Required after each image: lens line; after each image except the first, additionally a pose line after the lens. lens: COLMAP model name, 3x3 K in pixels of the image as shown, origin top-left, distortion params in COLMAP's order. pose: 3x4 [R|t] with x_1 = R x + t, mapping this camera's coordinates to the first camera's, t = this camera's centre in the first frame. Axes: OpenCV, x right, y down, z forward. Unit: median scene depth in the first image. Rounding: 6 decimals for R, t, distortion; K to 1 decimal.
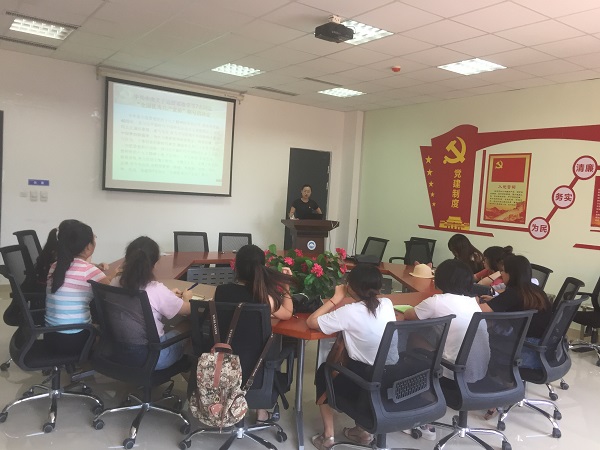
lens RADIAL K [[509.4, 0, 299.7], [0, 509.4, 224.4], [0, 0, 1]] dist [0.021012, 0.006143]
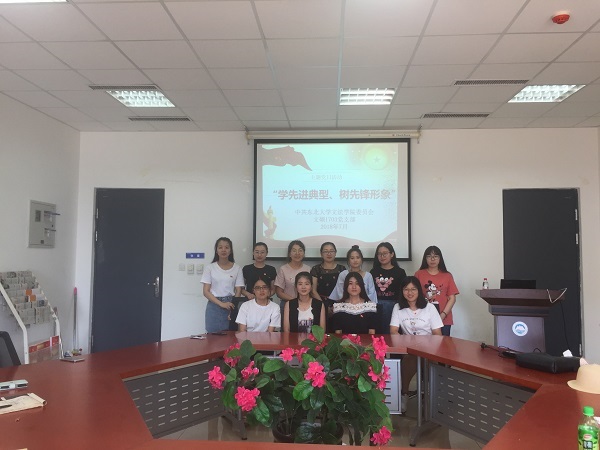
lens RADIAL K [[509.4, 0, 303.6], [0, 509.4, 225.2], [0, 0, 1]] dist [0.021012, 0.006143]
pose [[0.786413, -0.094308, -0.610459, 0.249042], [0.004270, 0.989083, -0.147299, 0.005688], [0.617686, 0.113231, 0.778230, 0.344554]]
